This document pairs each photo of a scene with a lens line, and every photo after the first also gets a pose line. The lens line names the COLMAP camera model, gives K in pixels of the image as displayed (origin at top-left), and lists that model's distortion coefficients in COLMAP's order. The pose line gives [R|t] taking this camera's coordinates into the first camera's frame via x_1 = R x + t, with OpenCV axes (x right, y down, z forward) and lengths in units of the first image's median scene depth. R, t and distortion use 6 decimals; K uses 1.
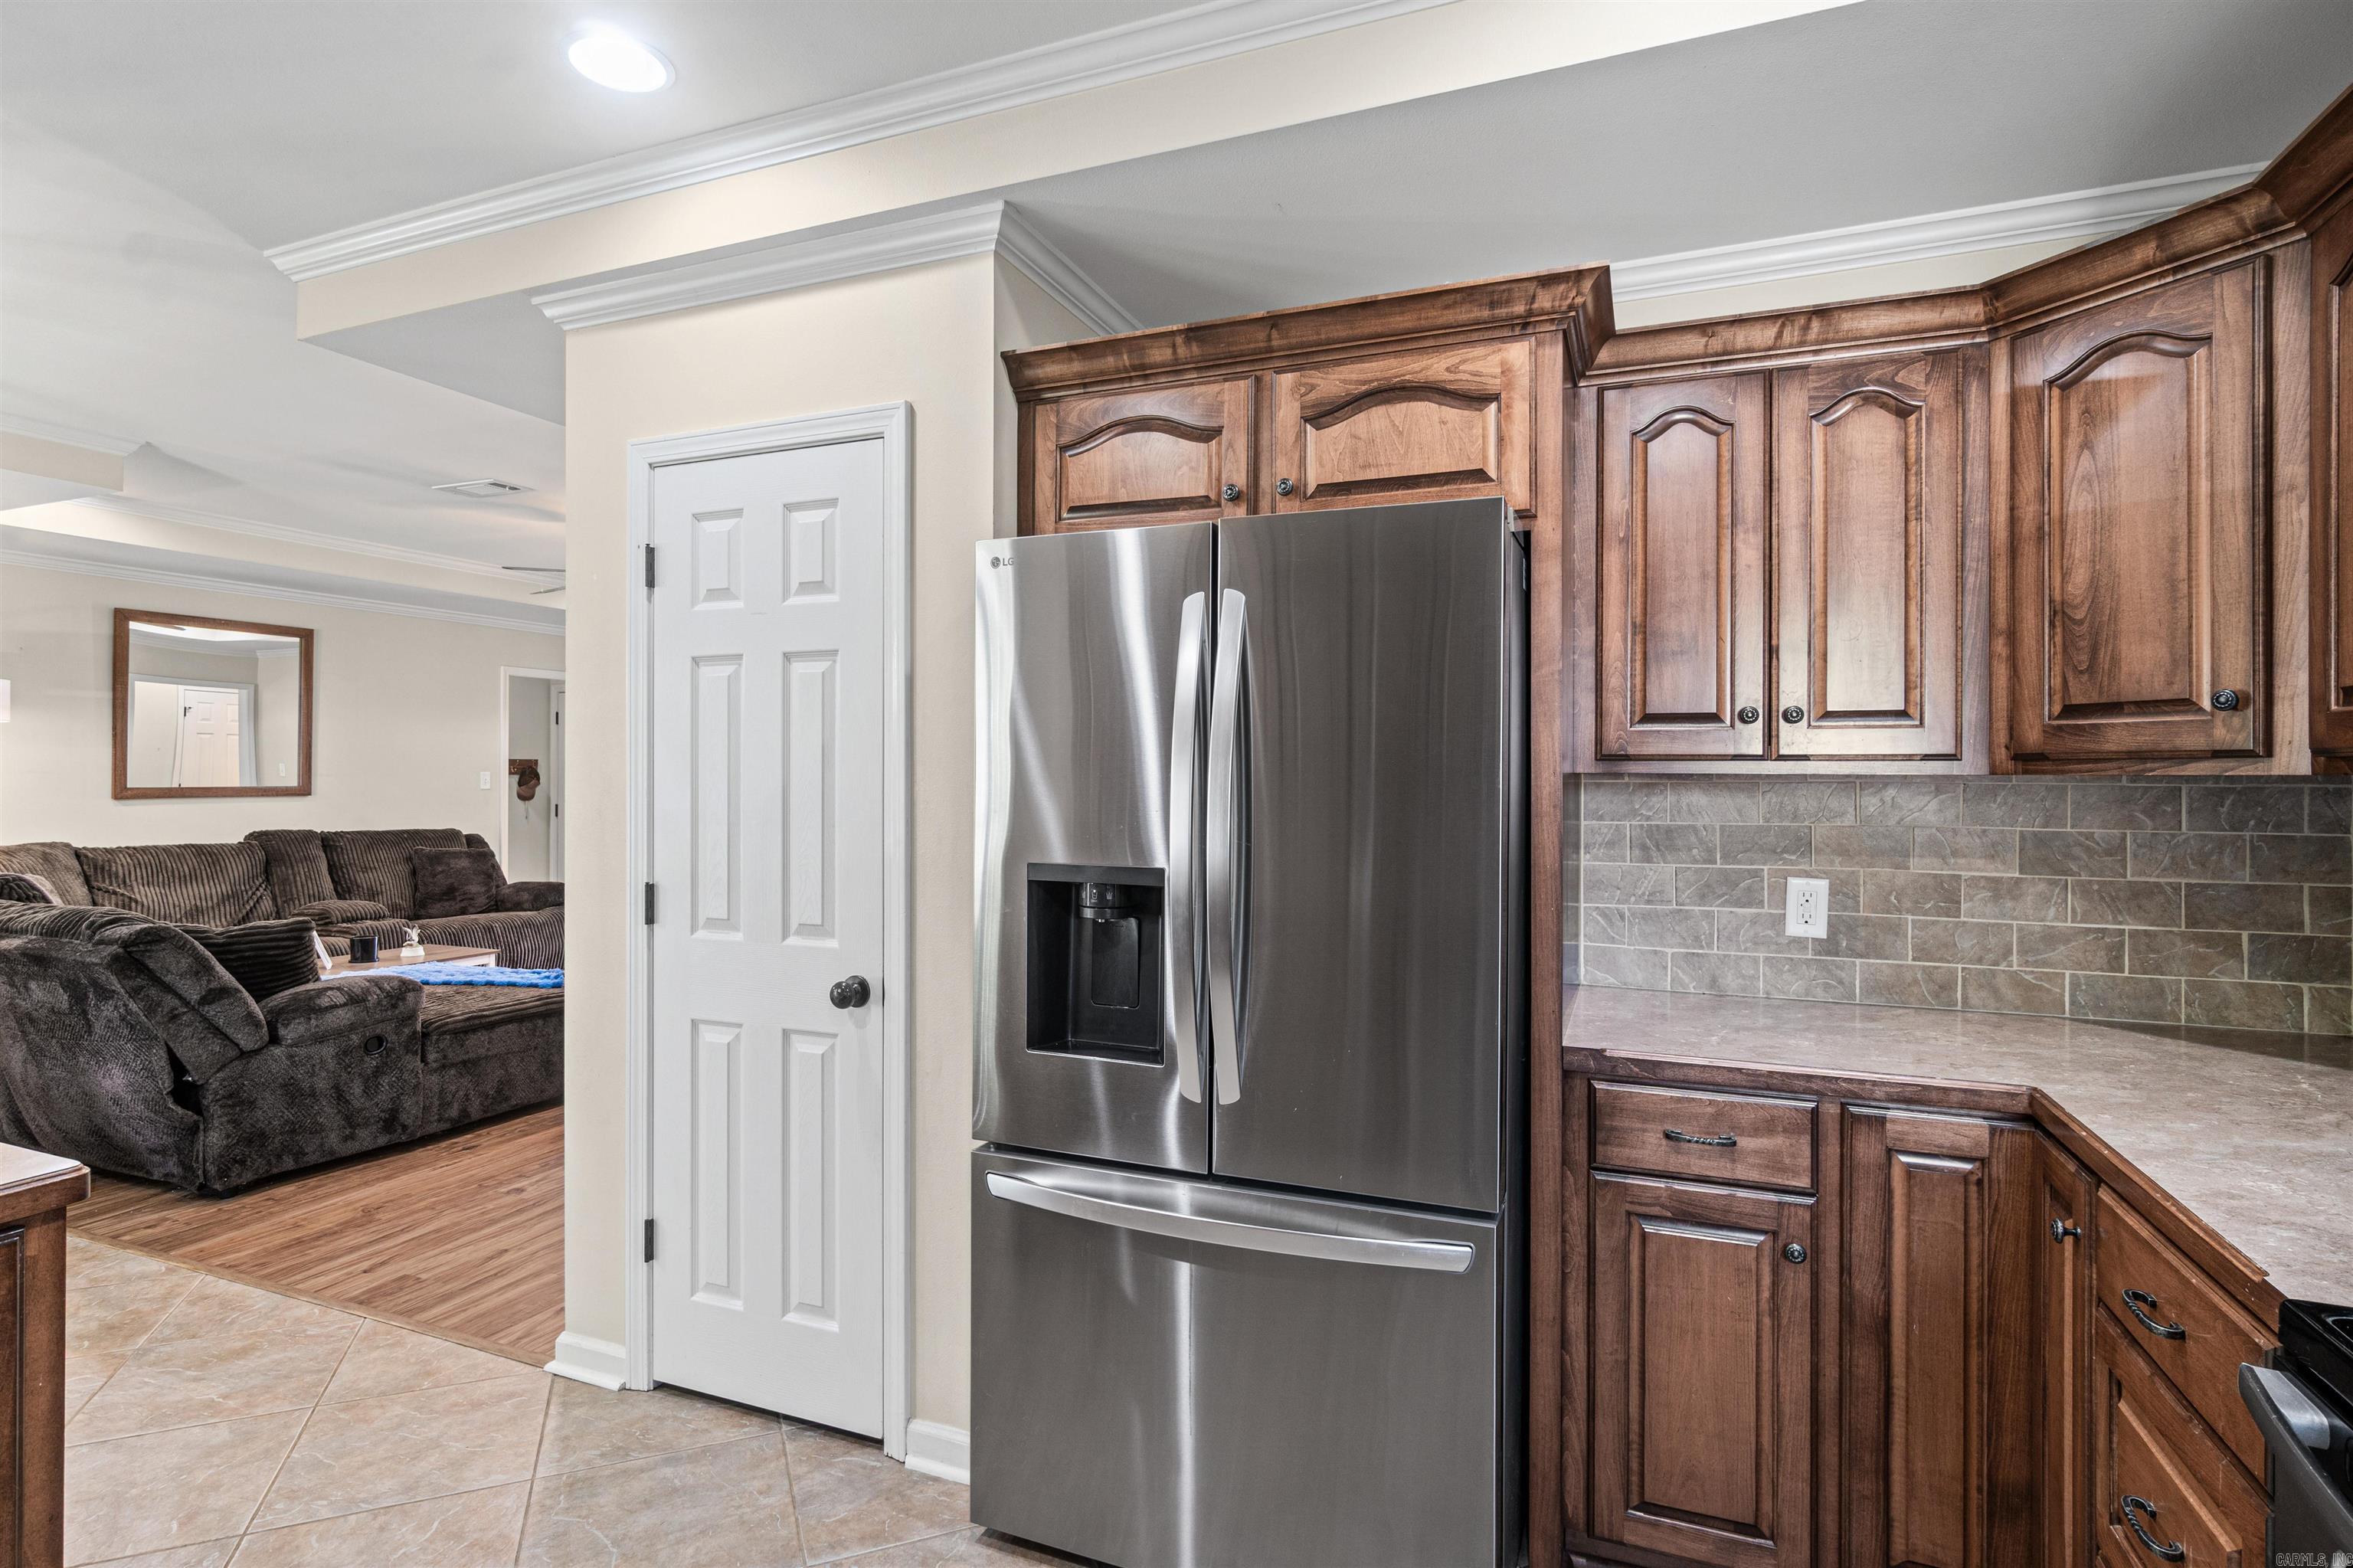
lens RADIAL K [[1205.8, 0, 1167.8], [0, 1205.8, 768.1], [0, 0, 1]] dist [-0.006825, 0.004807]
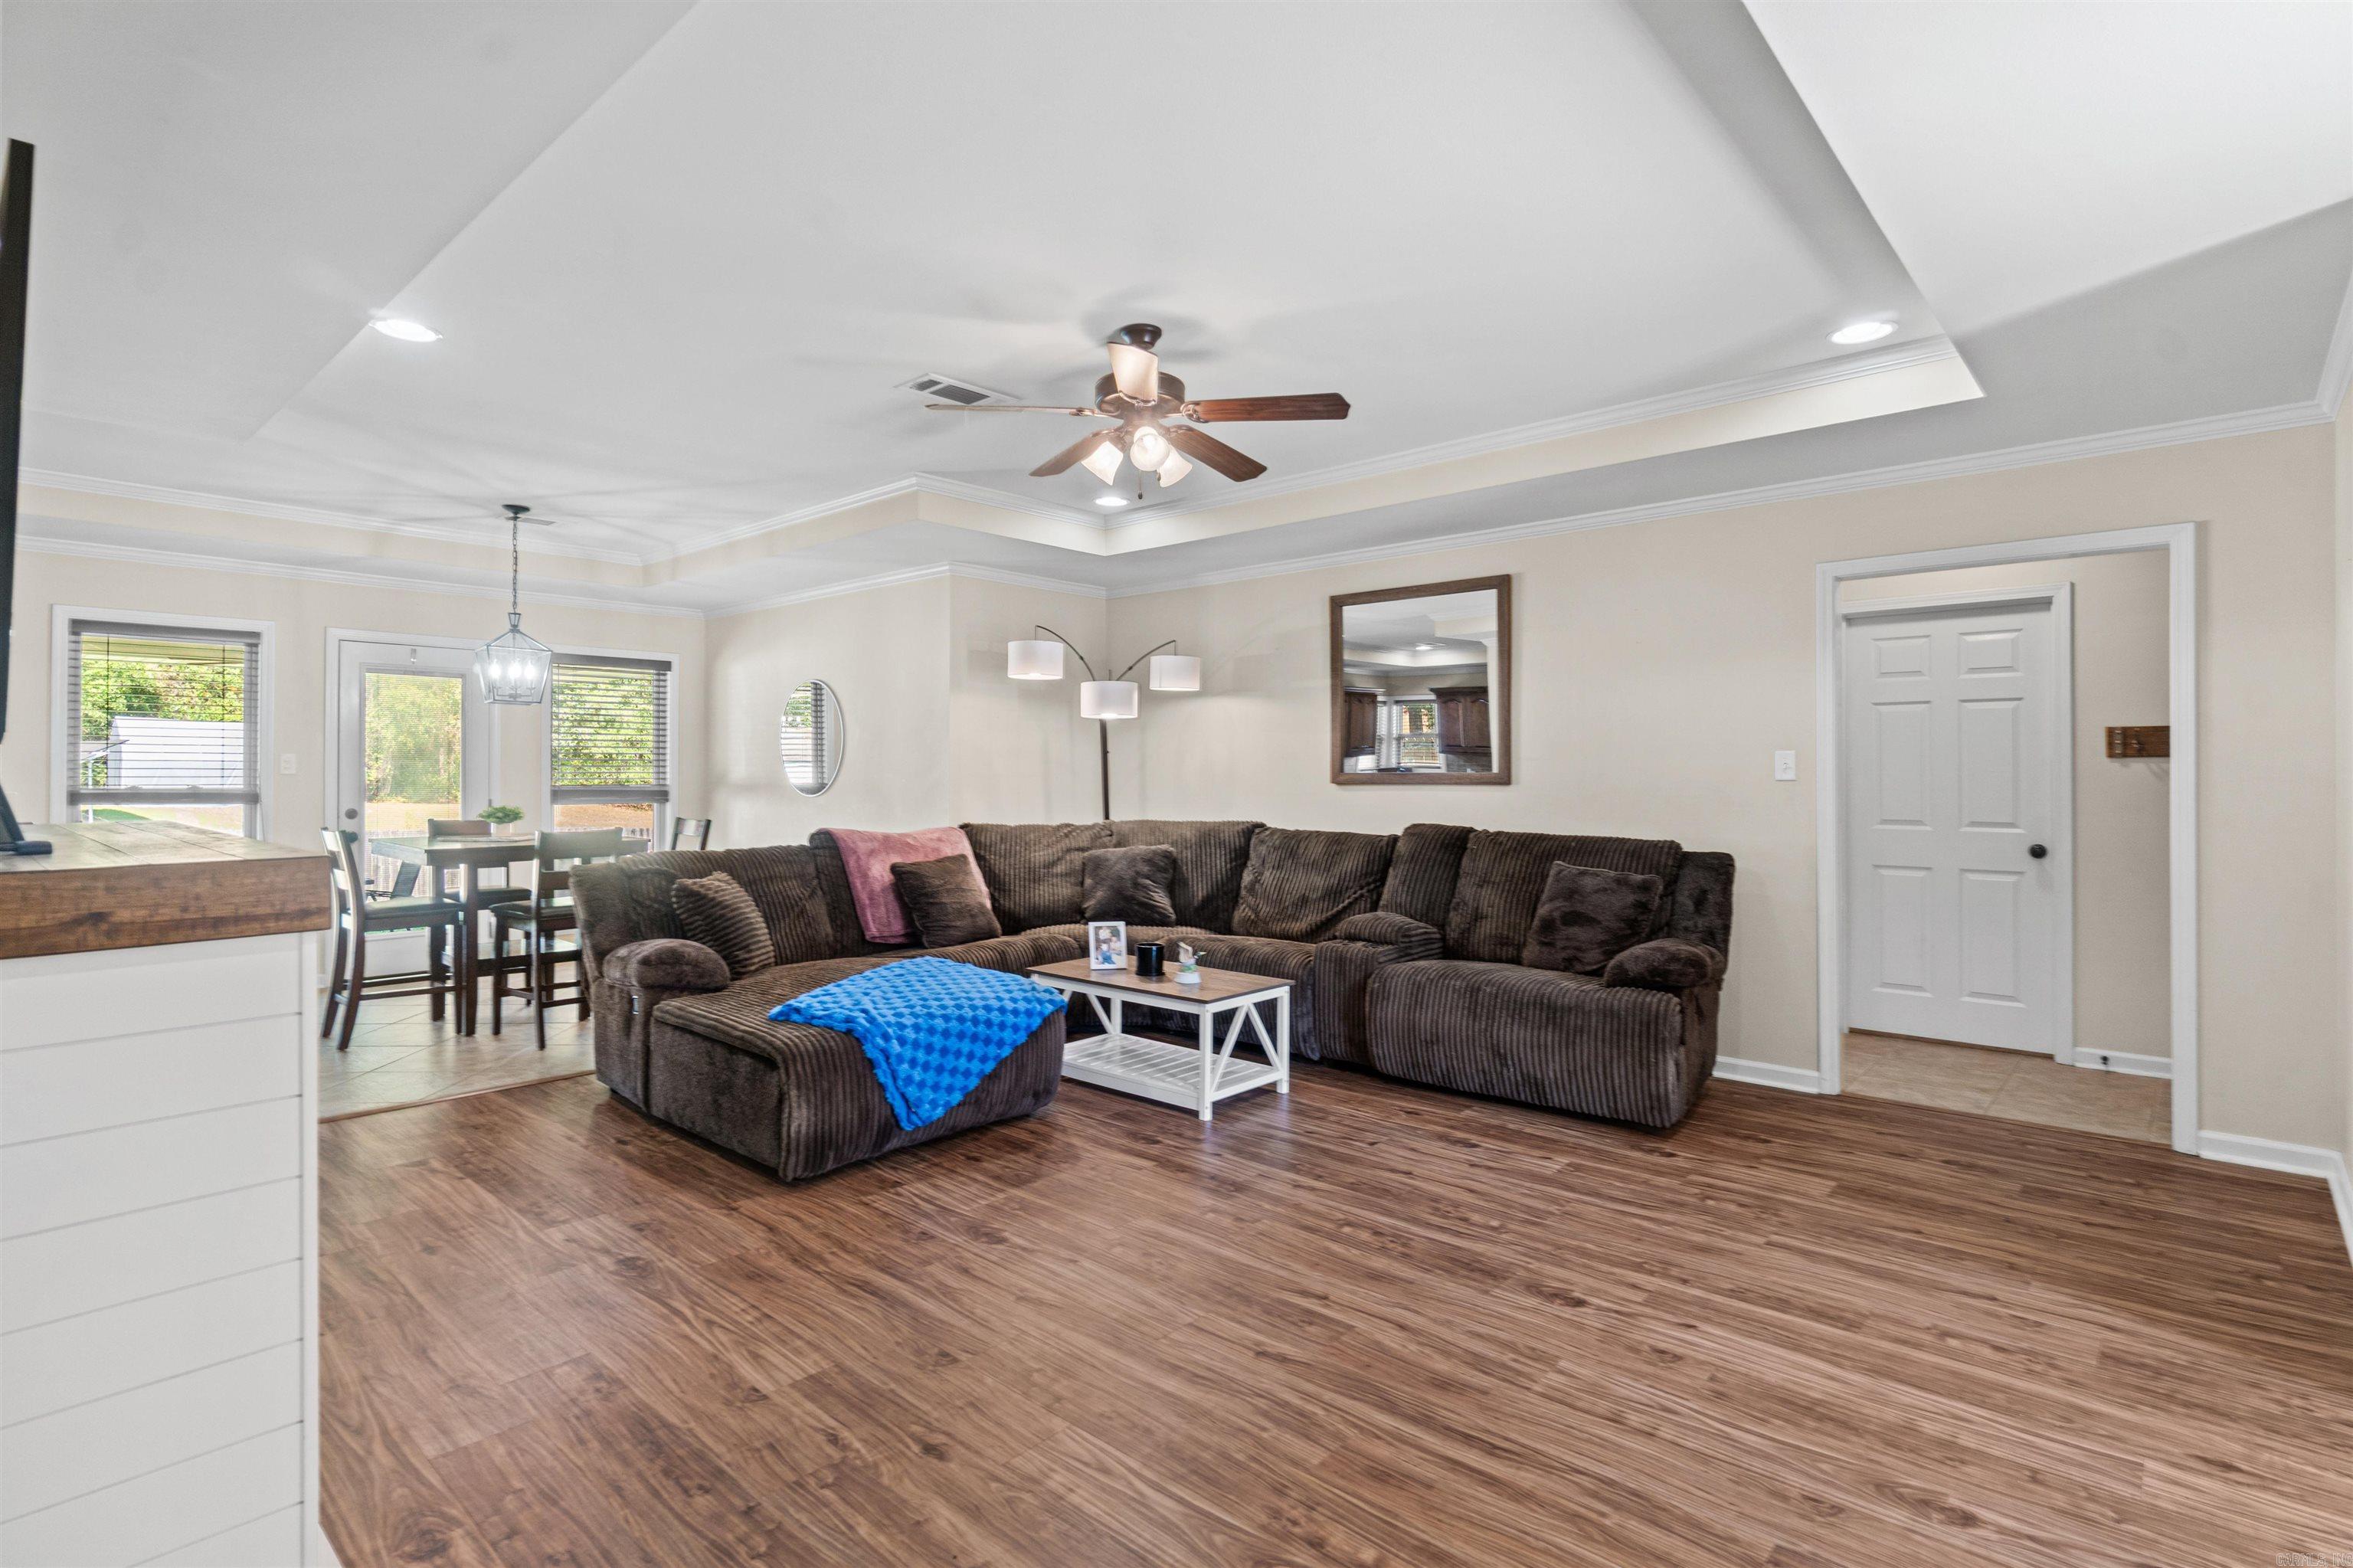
lens RADIAL K [[1161.5, 0, 1111.9], [0, 1161.5, 770.7], [0, 0, 1]] dist [-0.001465, -0.001430]
pose [[-0.377087, -0.008315, -0.926141, 0.100754], [0.002373, 0.999948, -0.009944, 0.028631], [0.926175, -0.005948, -0.377047, 1.413764]]
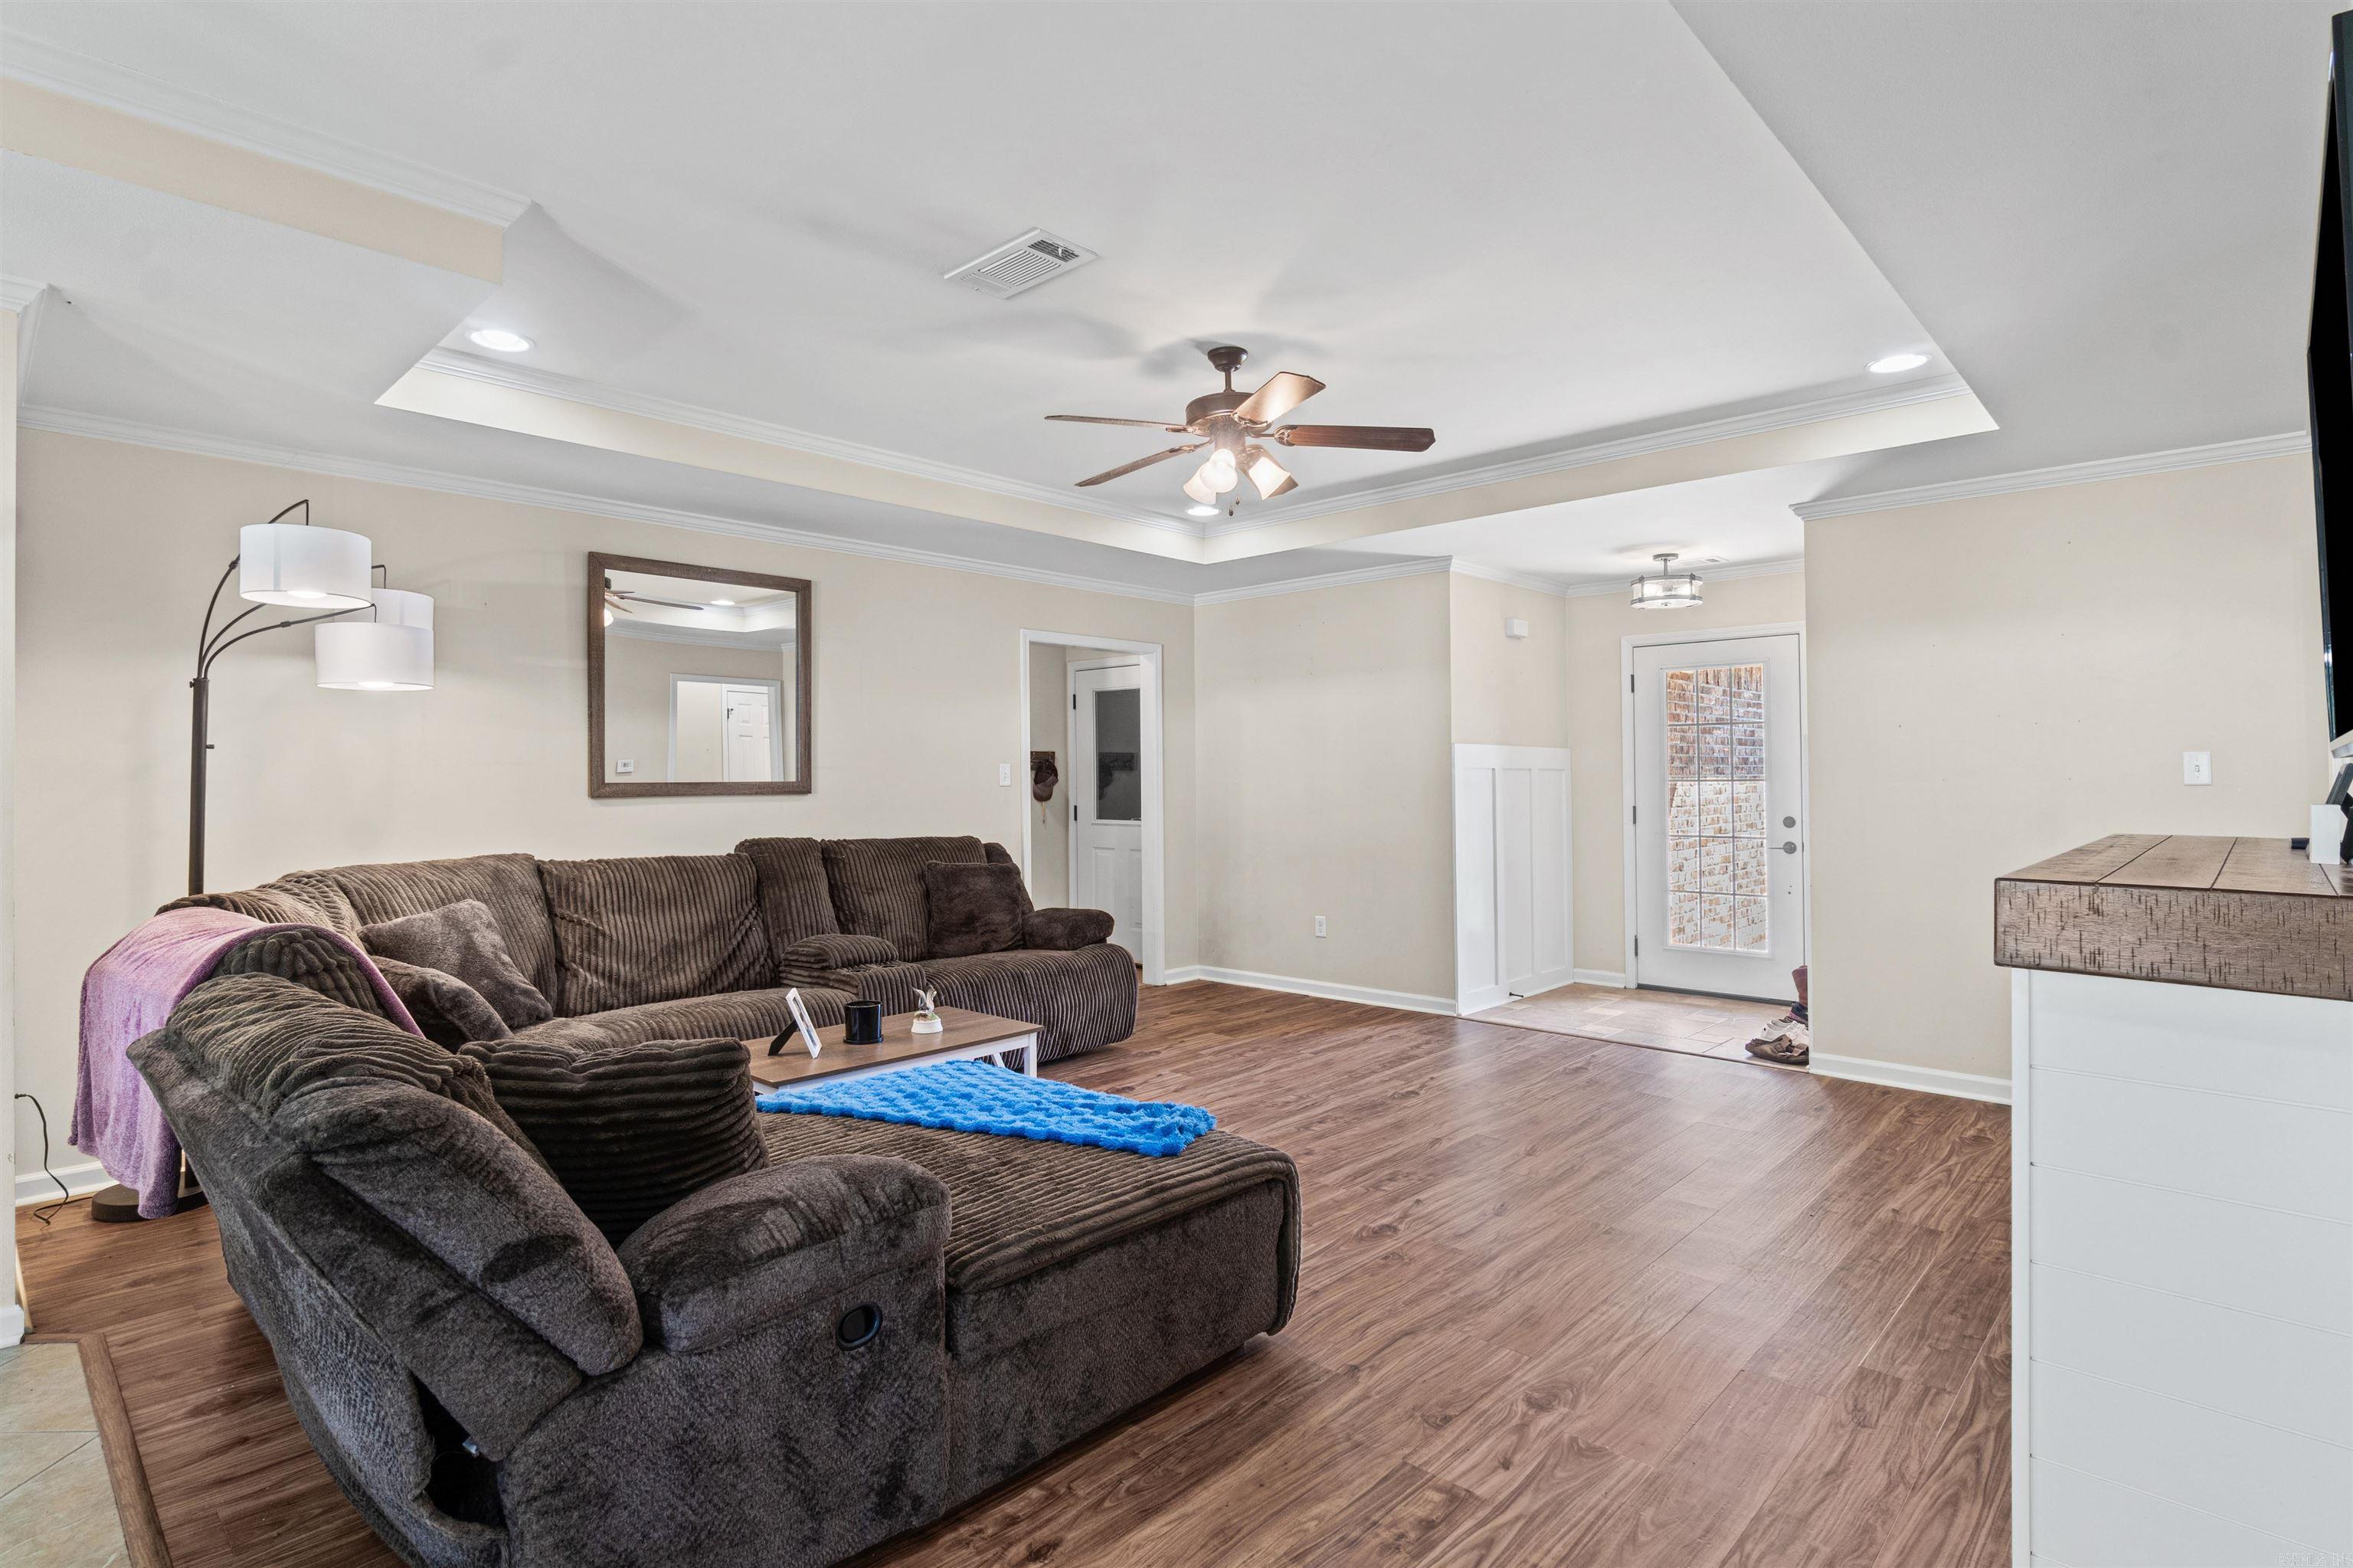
lens RADIAL K [[1205.8, 0, 1181.4], [0, 1205.8, 781.9], [0, 0, 1]] dist [-0.006825, 0.004807]
pose [[0.939038, -0.007074, -0.343741, -0.308242], [0.010162, 0.999923, 0.007184, 0.017050], [0.343663, -0.010239, 0.939037, 0.492134]]
